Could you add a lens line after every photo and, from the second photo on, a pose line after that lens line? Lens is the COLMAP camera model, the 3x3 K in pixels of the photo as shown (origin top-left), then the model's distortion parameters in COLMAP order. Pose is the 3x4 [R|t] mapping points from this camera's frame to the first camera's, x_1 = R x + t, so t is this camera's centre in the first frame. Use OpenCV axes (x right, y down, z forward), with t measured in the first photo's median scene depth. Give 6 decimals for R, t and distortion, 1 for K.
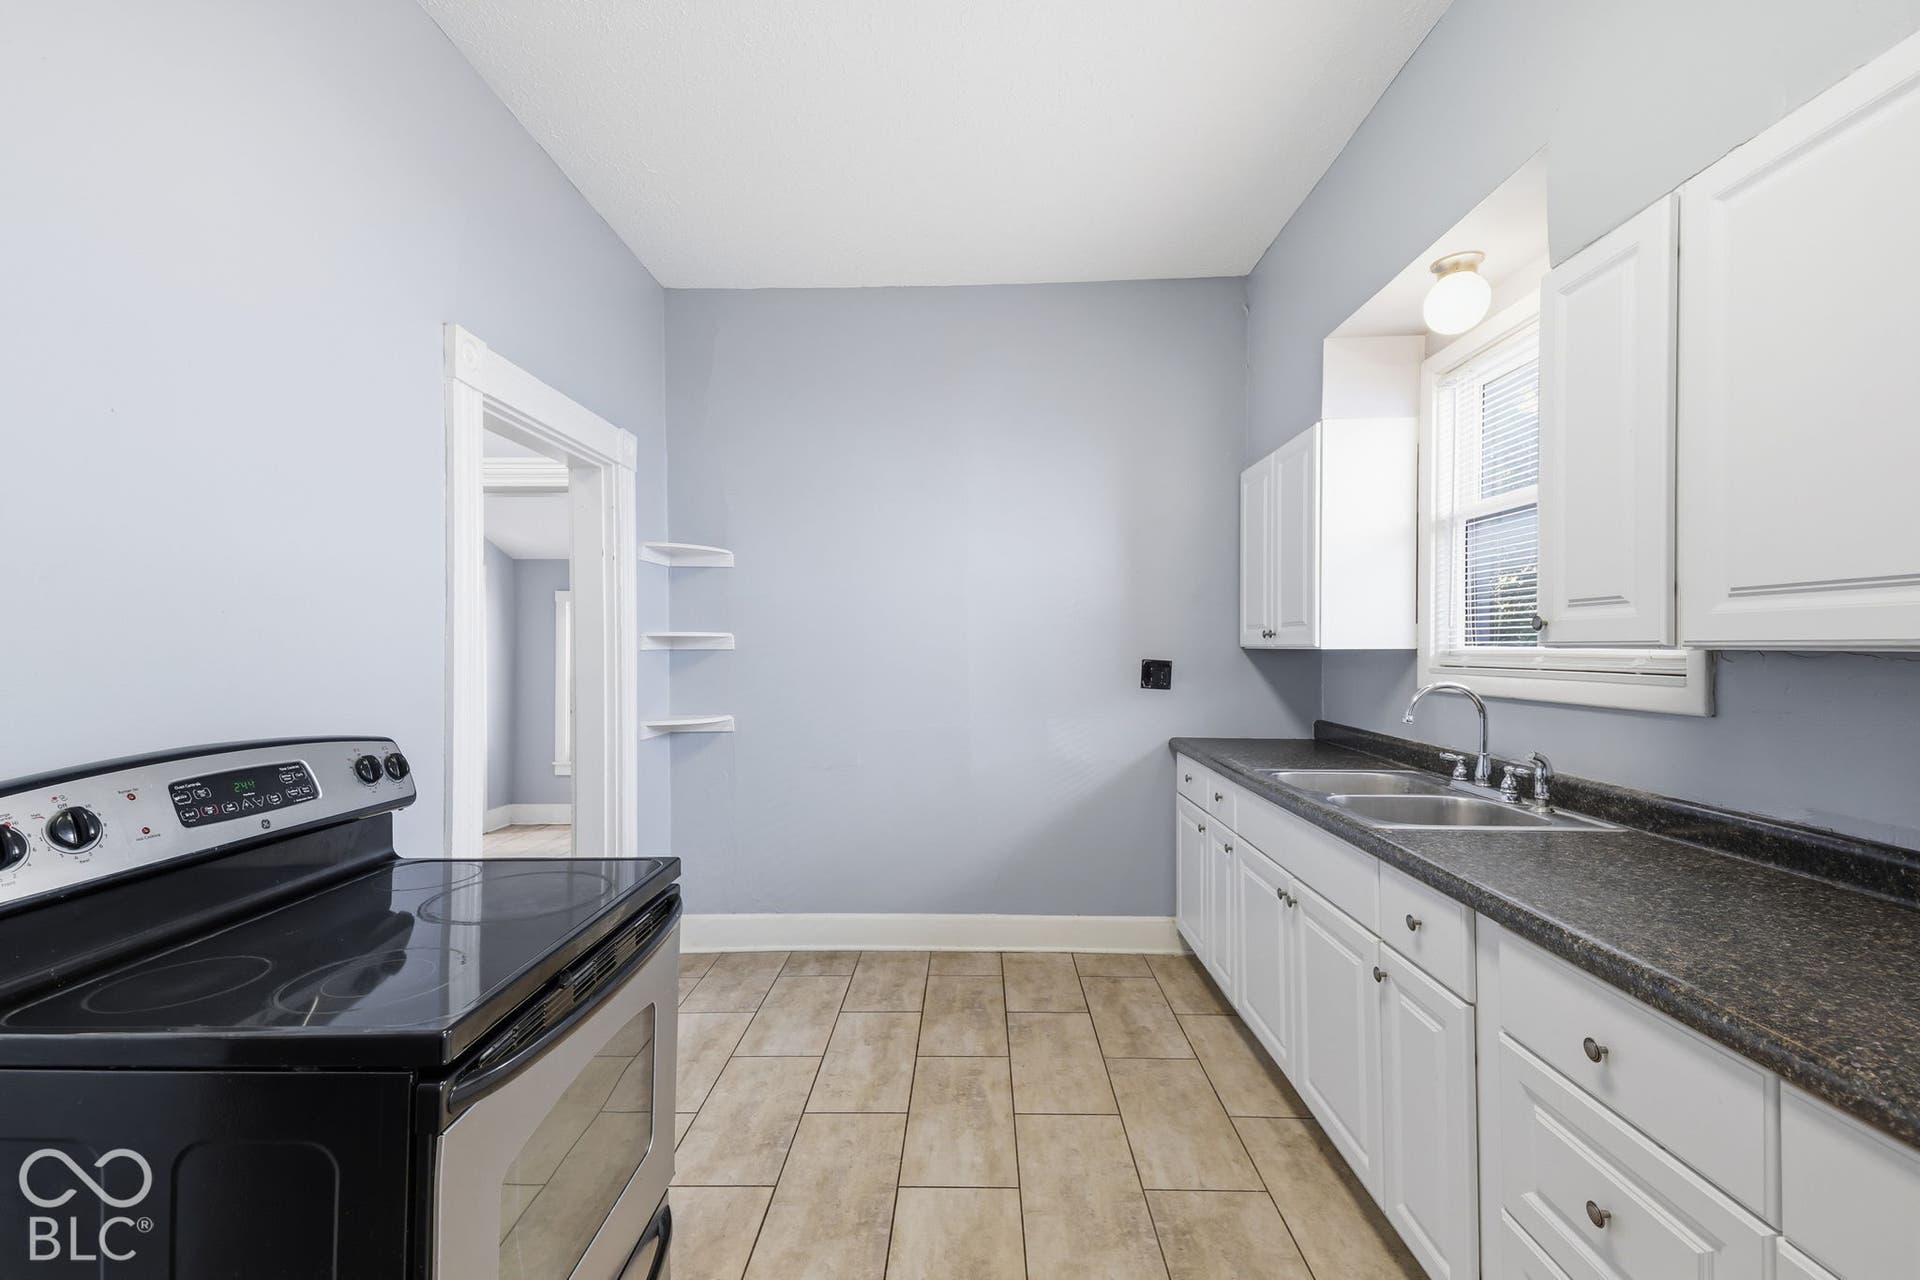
lens RADIAL K [[789.6, 0, 963.9], [0, 789.6, 644.0], [0, 0, 1]] dist [0.003168, 0.000108]
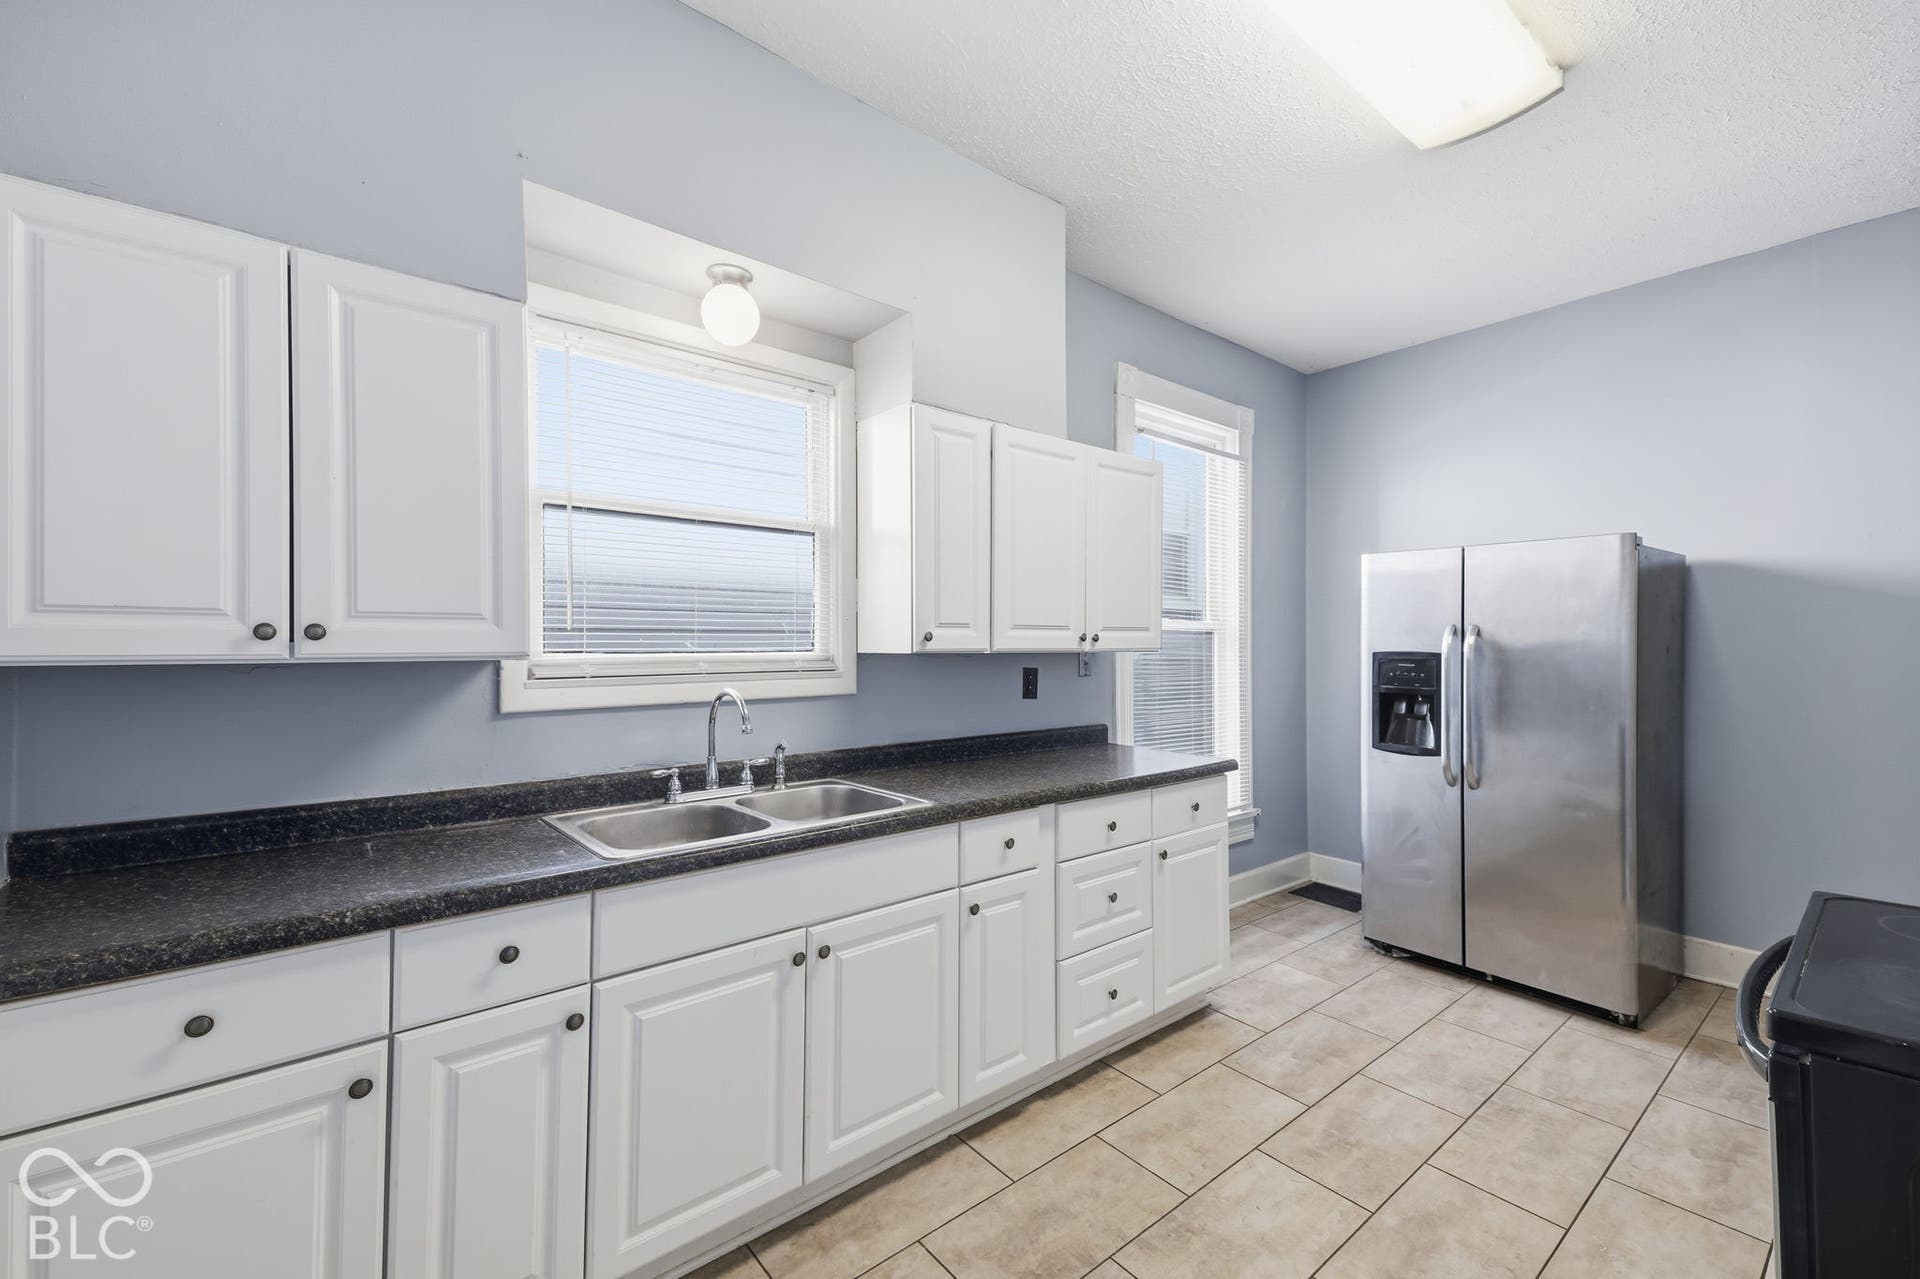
lens RADIAL K [[786.1, 0, 950.2], [0, 786.1, 634.9], [0, 0, 1]] dist [0.029694, -0.000313]
pose [[-0.644031, 0.009292, 0.764943, -0.292855], [-0.002836, 0.999890, -0.014533, -0.005405], [-0.764994, -0.011529, -0.643934, 1.272178]]
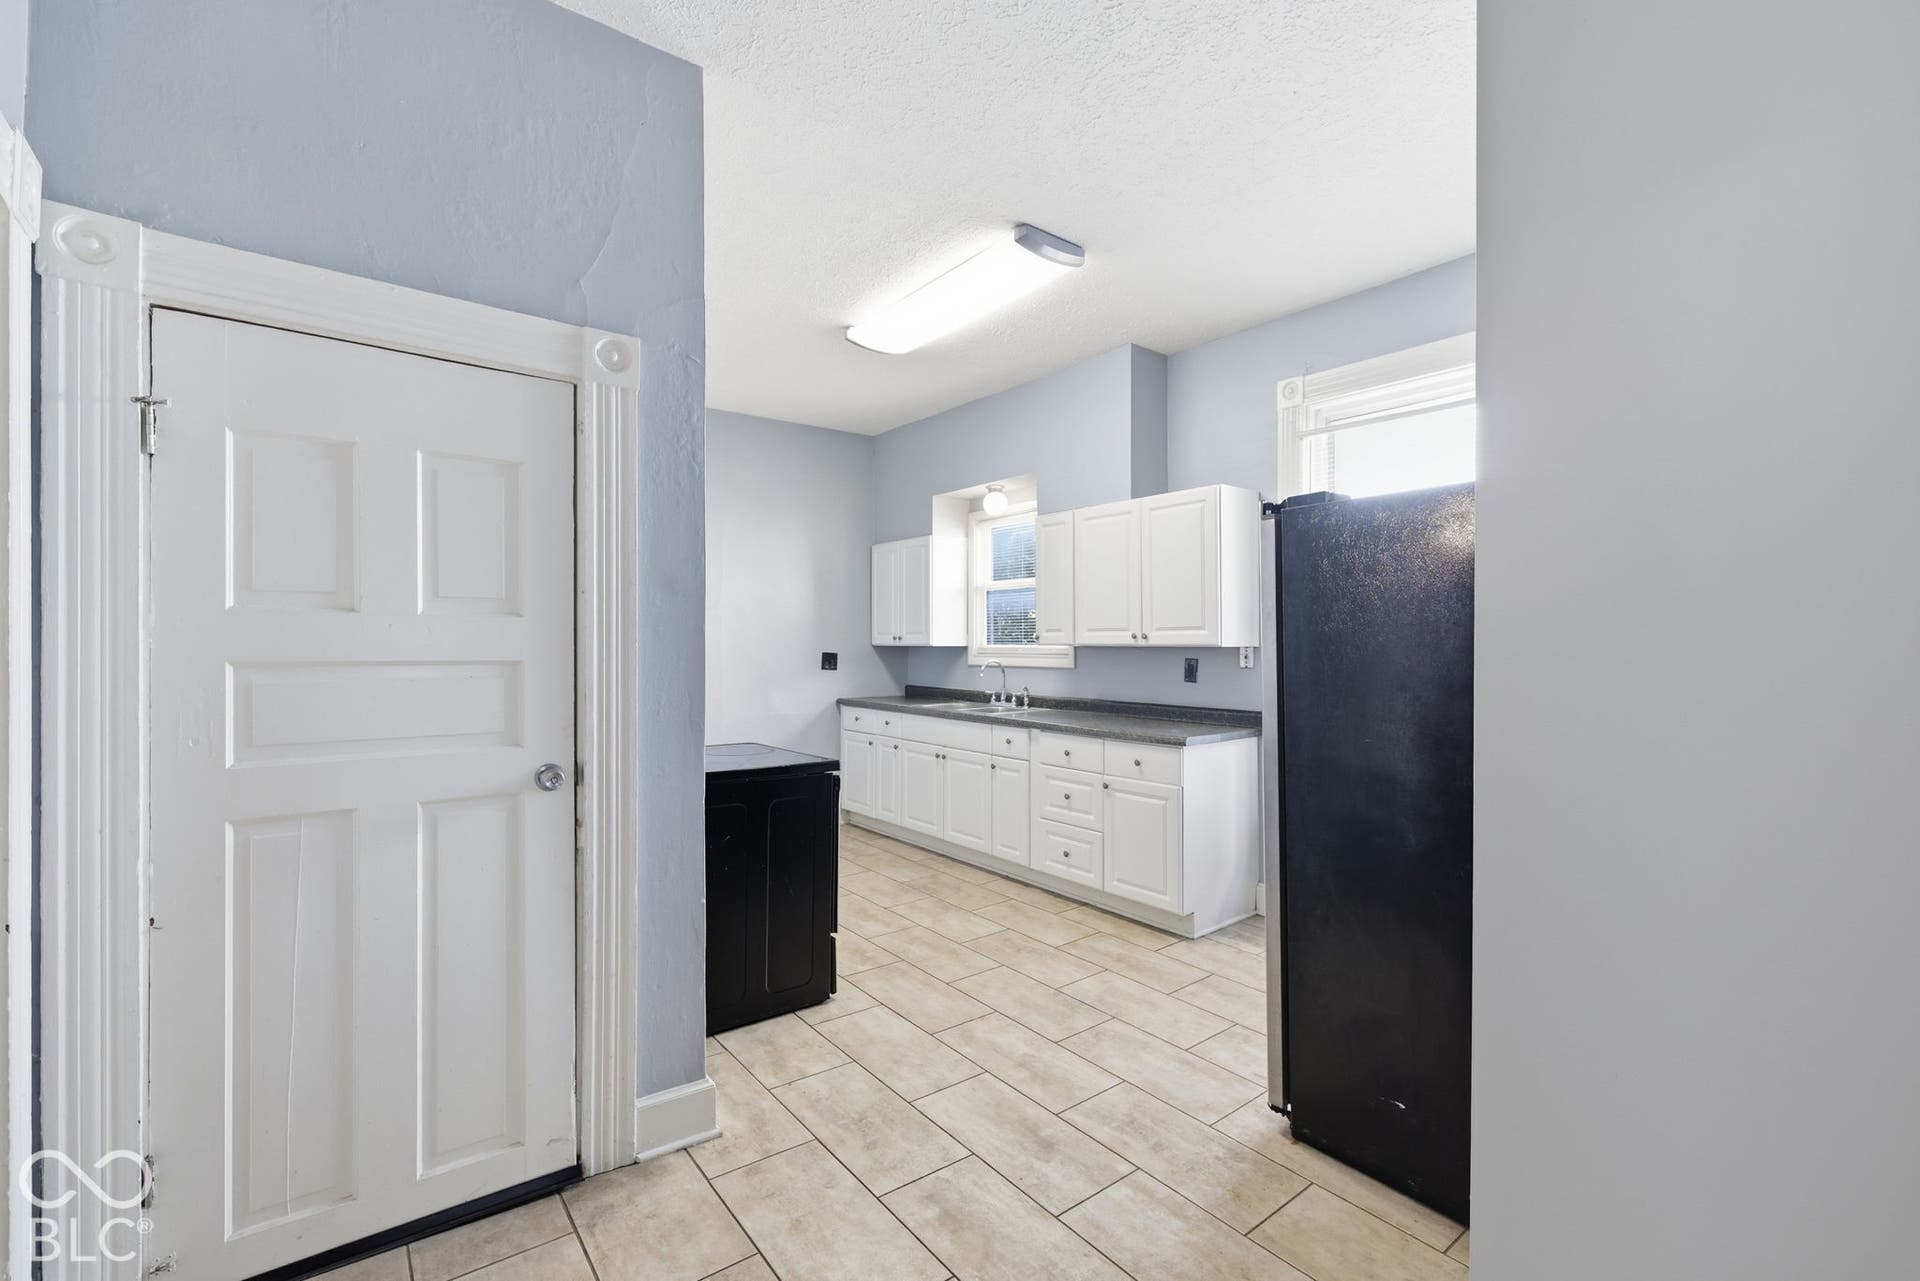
lens RADIAL K [[789.6, 0, 963.9], [0, 789.6, 644.5], [0, 0, 1]] dist [0.003168, 0.000108]
pose [[0.766720, 0.001252, 0.641980, -0.881408], [-0.003957, 0.999988, 0.002777, -0.004244], [-0.641969, -0.004669, 0.766716, -0.691434]]
